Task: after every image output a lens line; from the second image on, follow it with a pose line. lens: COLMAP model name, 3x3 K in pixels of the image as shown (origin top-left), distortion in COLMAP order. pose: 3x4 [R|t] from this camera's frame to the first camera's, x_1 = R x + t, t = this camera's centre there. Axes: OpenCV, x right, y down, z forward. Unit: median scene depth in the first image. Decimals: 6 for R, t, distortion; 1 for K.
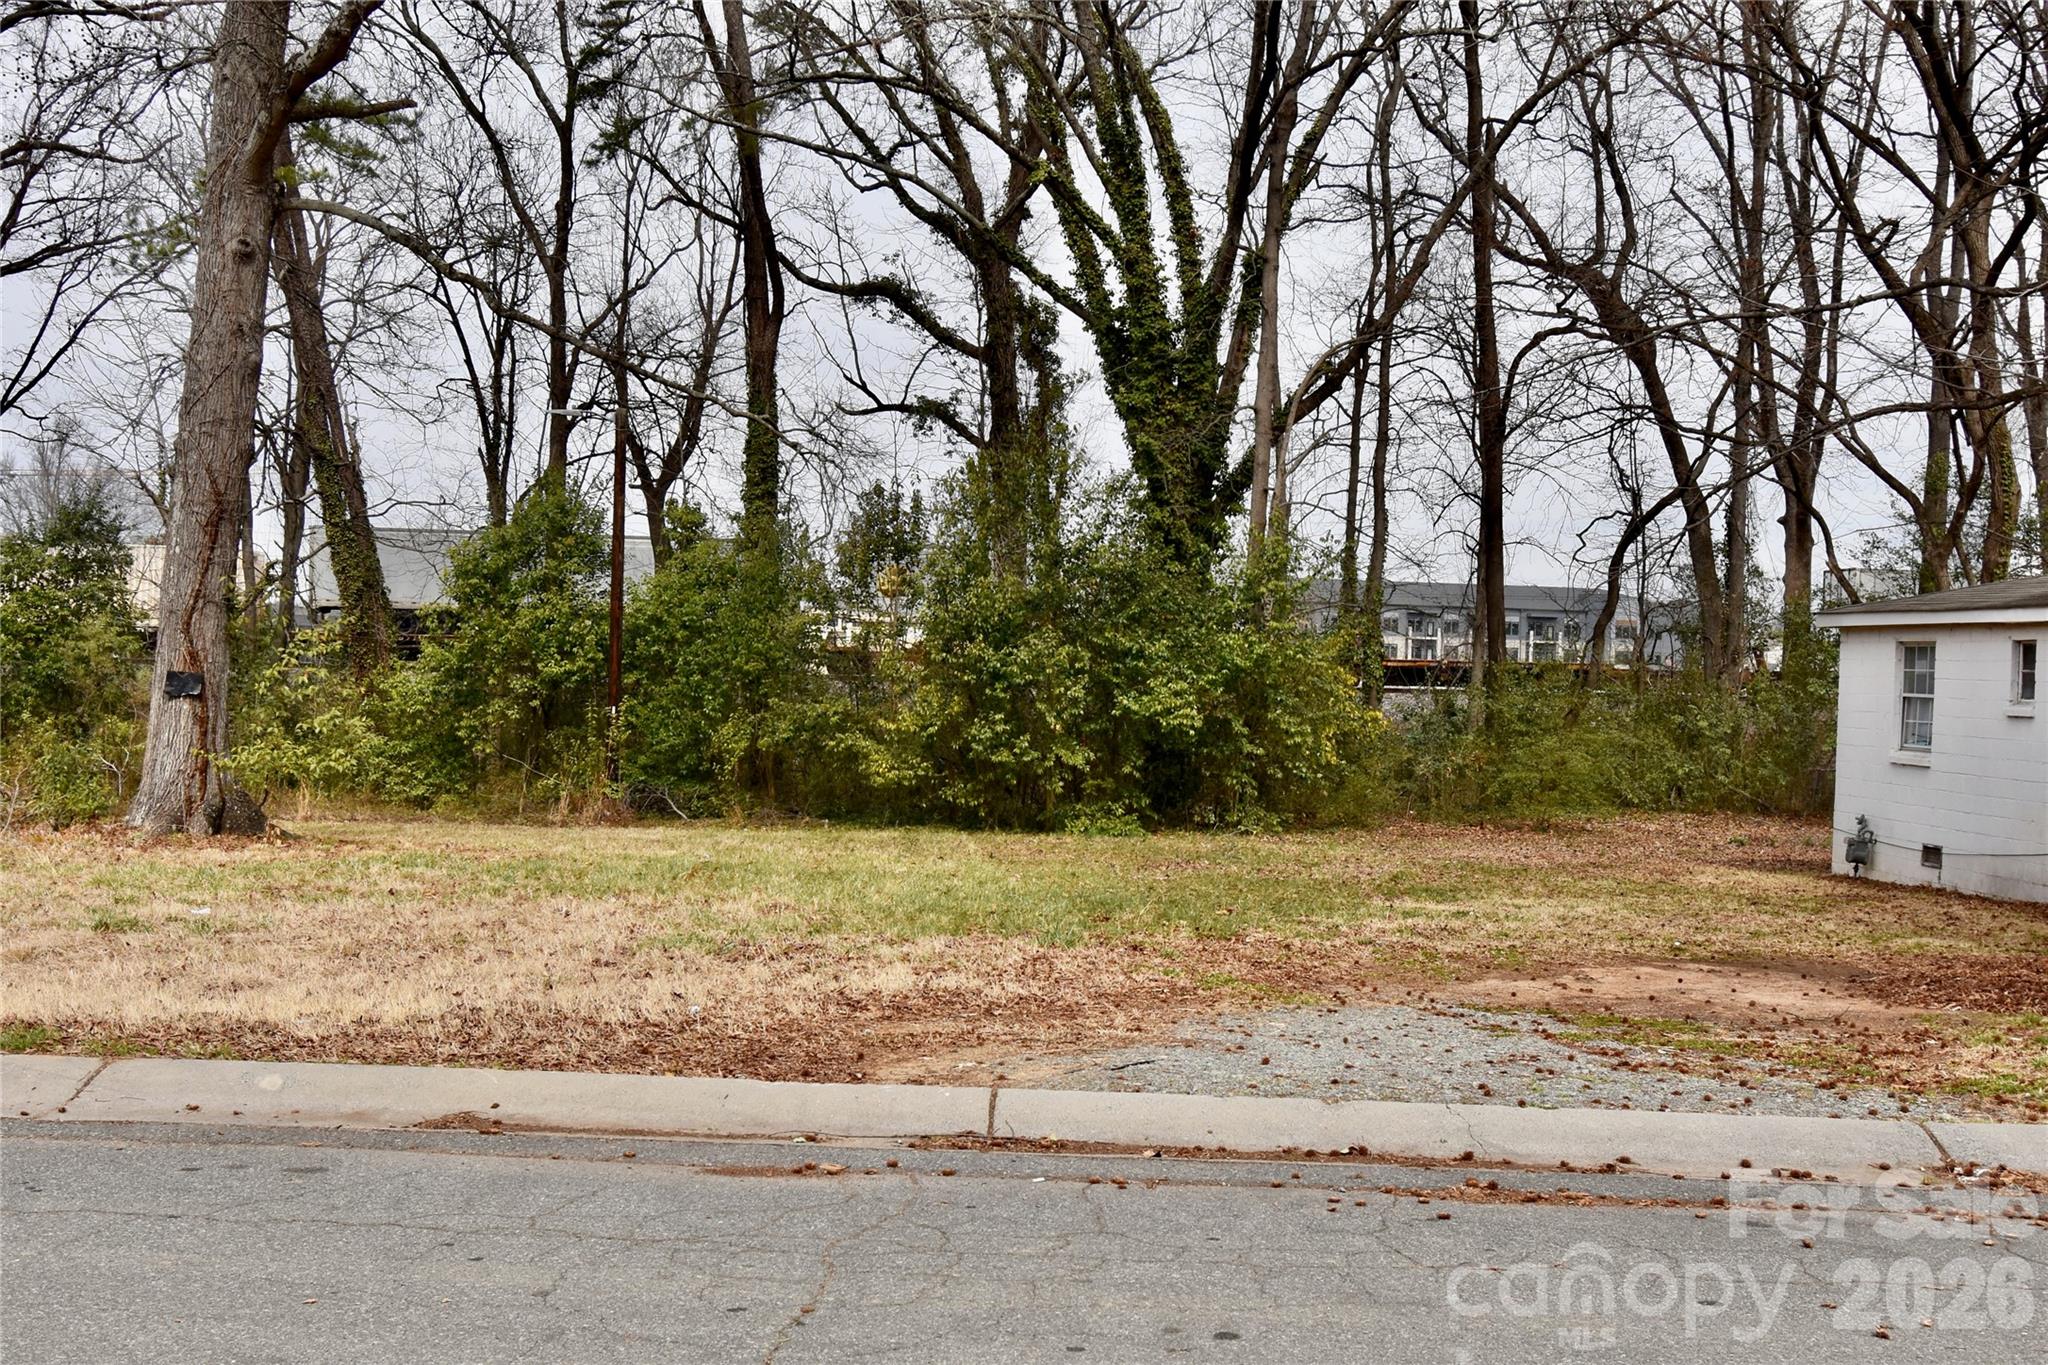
lens RADIAL K [[2117.8, 0, 1034.6], [0, 2117.8, 684.5], [0, 0, 1]] dist [0.000902, -0.003187]
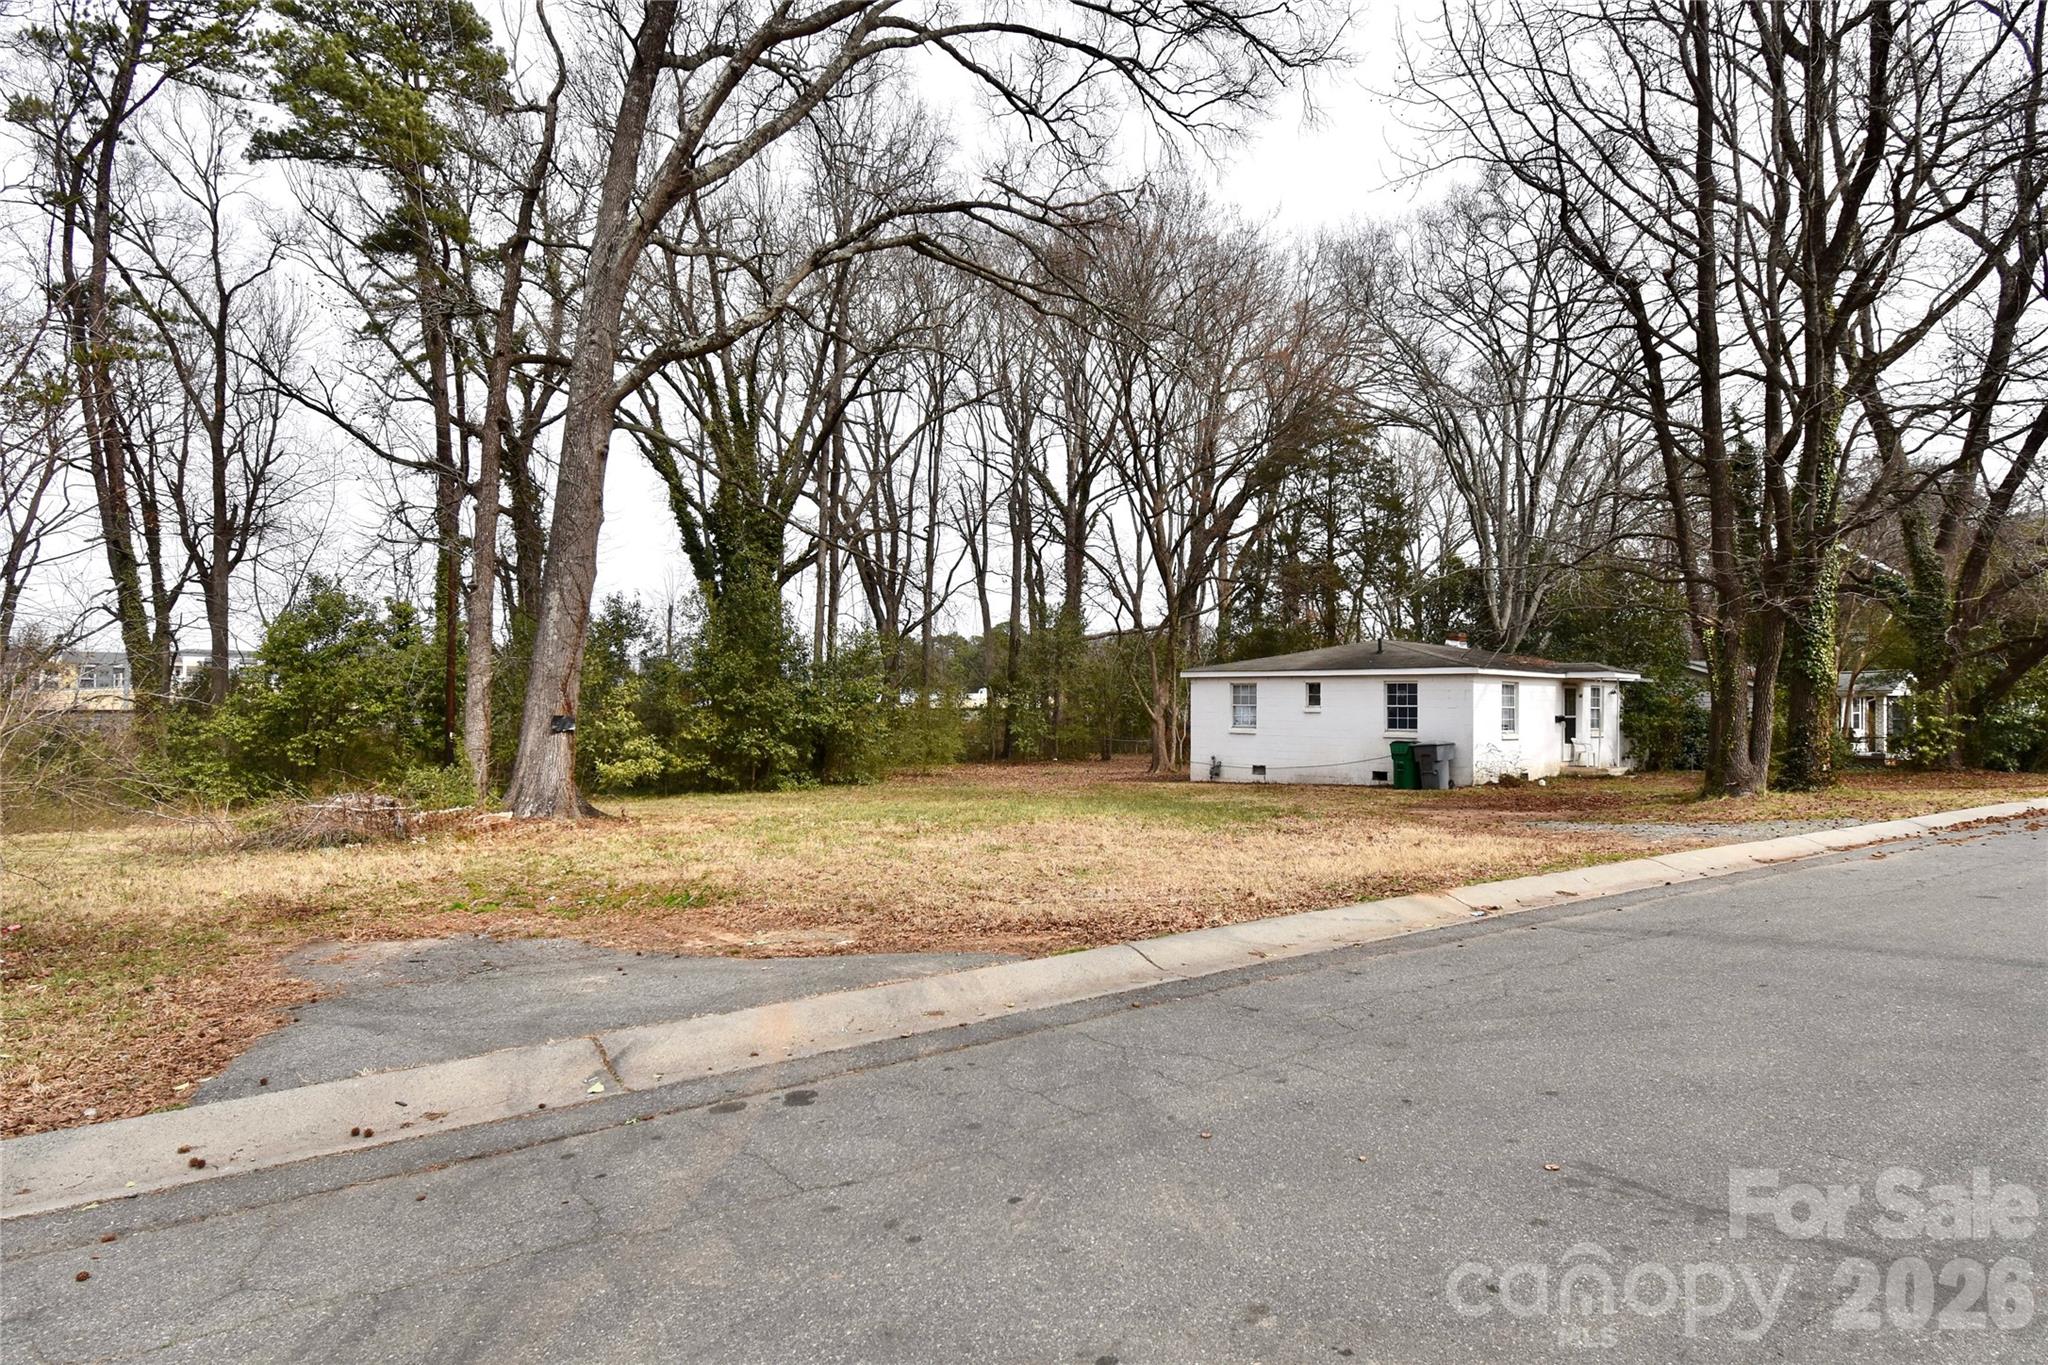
lens RADIAL K [[1132.6, 0, 1038.4], [0, 1132.6, 684.9], [0, 0, 1]] dist [0.023291, -0.029563]
pose [[0.785029, -0.012338, 0.619336, -0.344217], [0.021810, 0.999732, -0.007728, -0.007802], [-0.619075, 0.019574, 0.785088, 0.067217]]
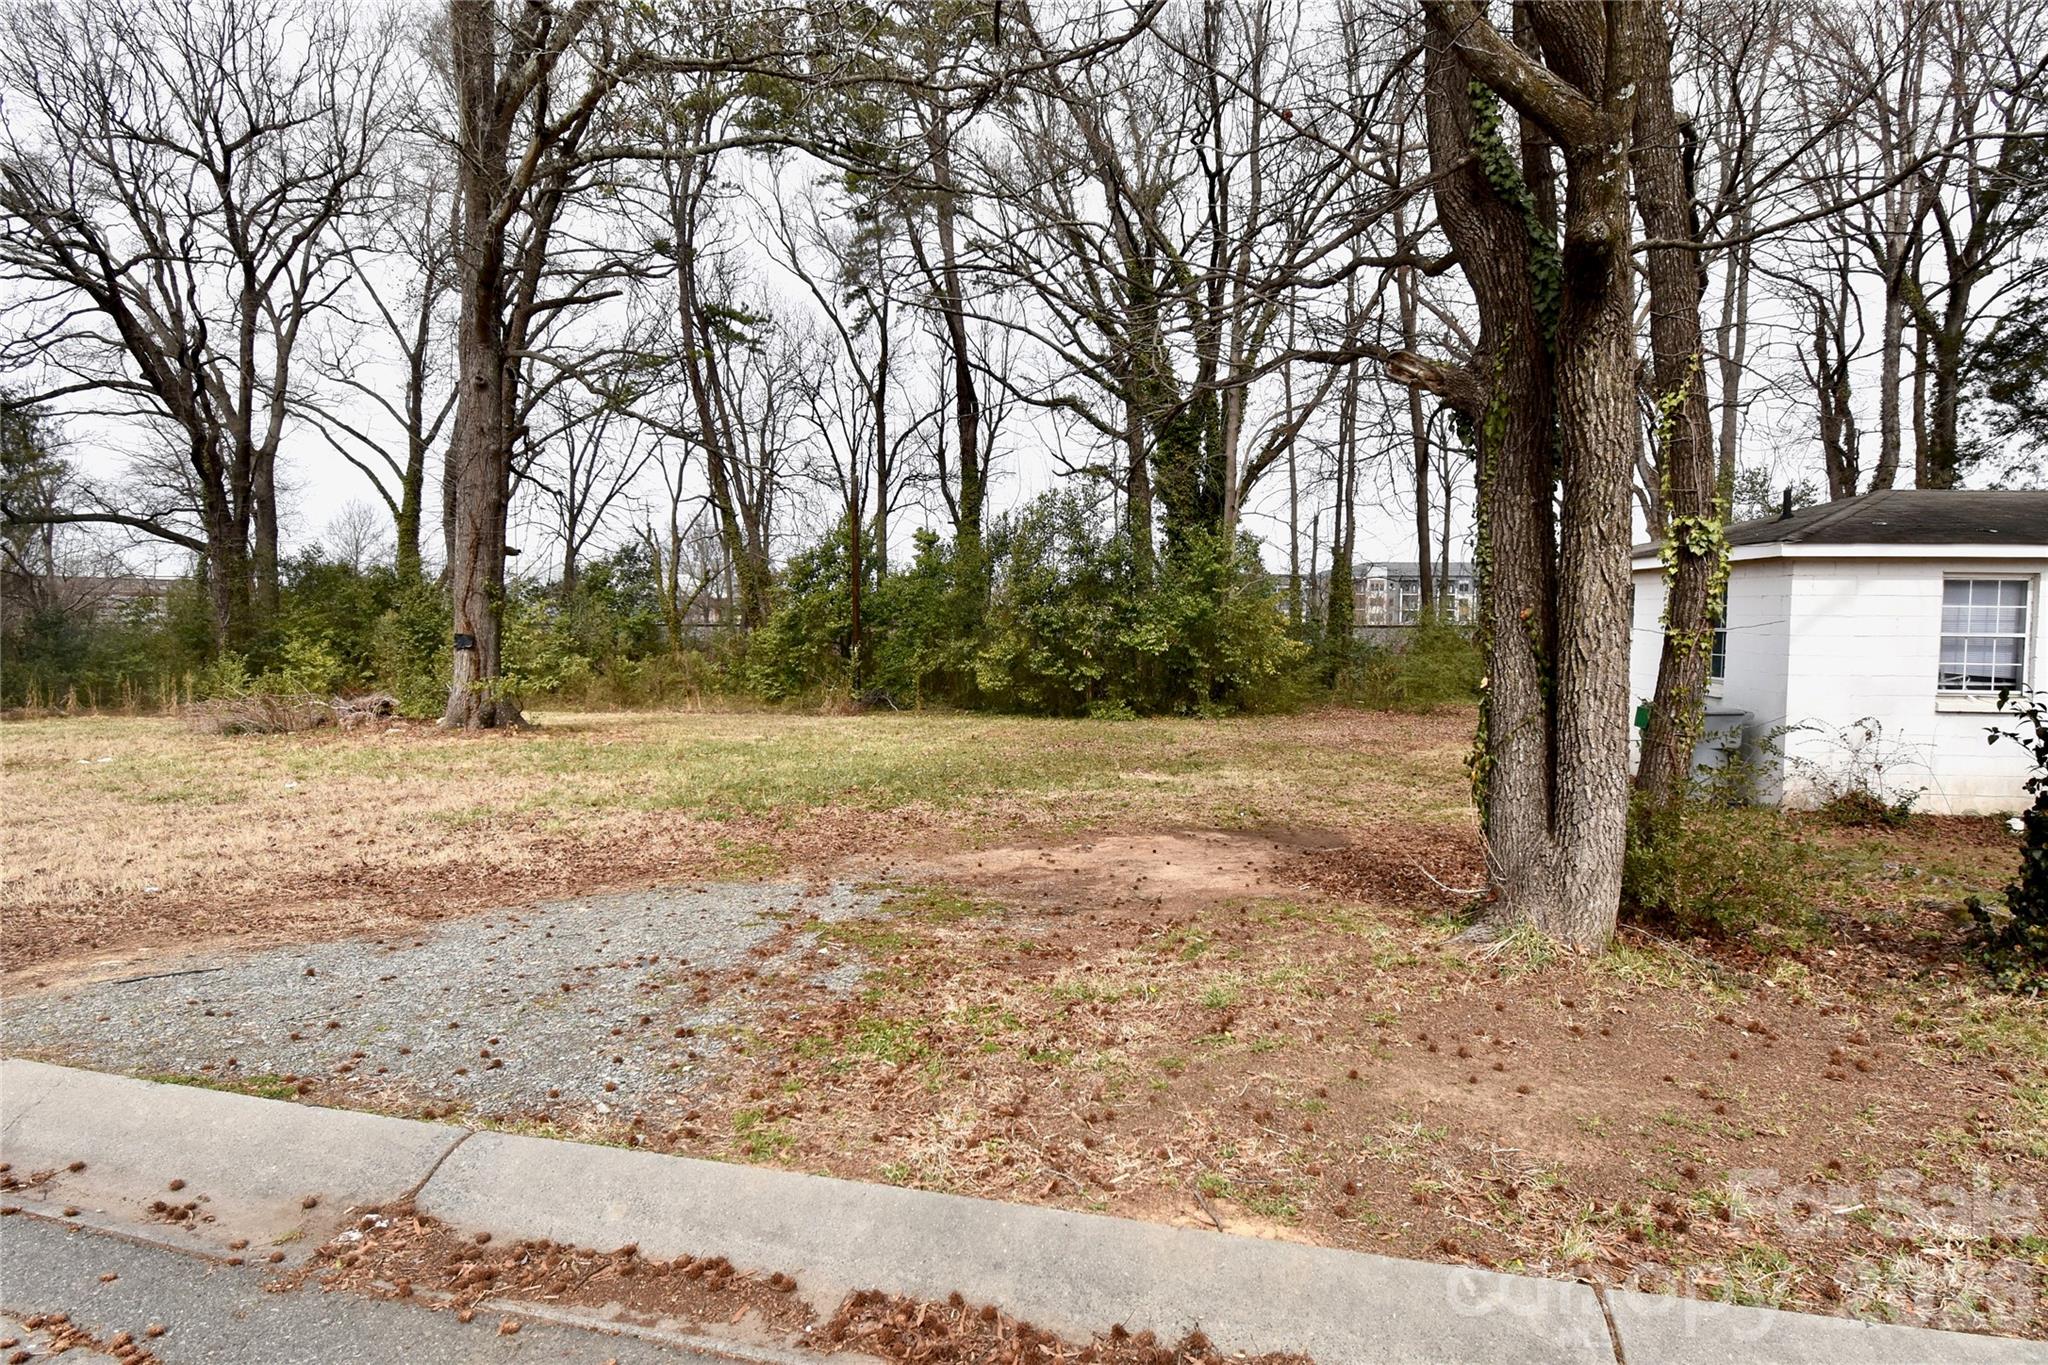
lens RADIAL K [[1132.6, 0, 1038.4], [0, 1132.6, 684.9], [0, 0, 1]] dist [0.023291, -0.029563]
pose [[0.978016, -0.010560, -0.208263, 0.130896], [0.020807, 0.998675, 0.047075, 0.000816], [0.207490, -0.050374, 0.976939, 0.103795]]
